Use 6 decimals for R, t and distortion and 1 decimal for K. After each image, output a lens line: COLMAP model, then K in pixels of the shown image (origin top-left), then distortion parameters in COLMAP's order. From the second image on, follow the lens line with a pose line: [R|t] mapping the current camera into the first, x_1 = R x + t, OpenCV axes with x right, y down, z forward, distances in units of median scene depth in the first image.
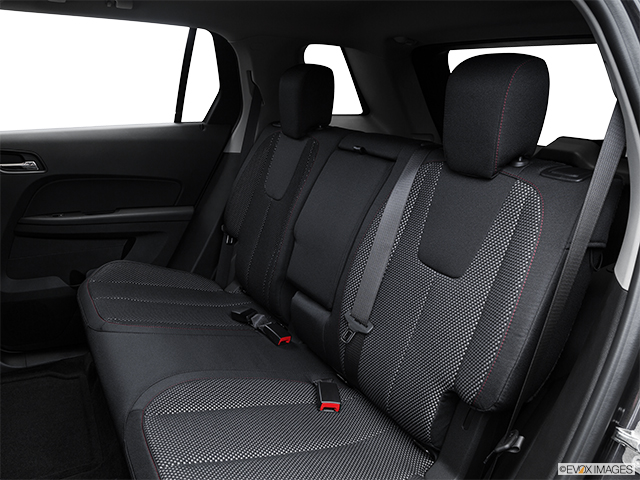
lens RADIAL K [[473.4, 0, 320.3], [0, 473.4, 239.3], [0, 0, 1]] dist [-0.120617, 0.050102]
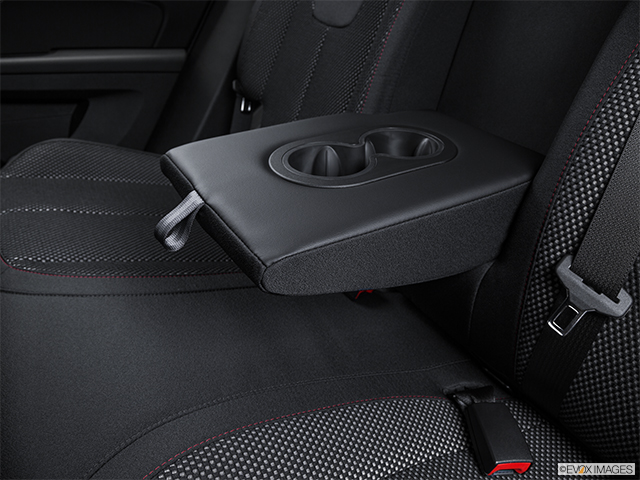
lens RADIAL K [[473.4, 0, 321.0], [0, 473.4, 240.9], [0, 0, 1]] dist [-0.120617, 0.050102]
pose [[0.999823, 0.014899, 0.011526, -0.103035], [-0.017220, 0.970941, 0.238698, 0.025950], [-0.007635, -0.238854, 0.971026, 0.379637]]
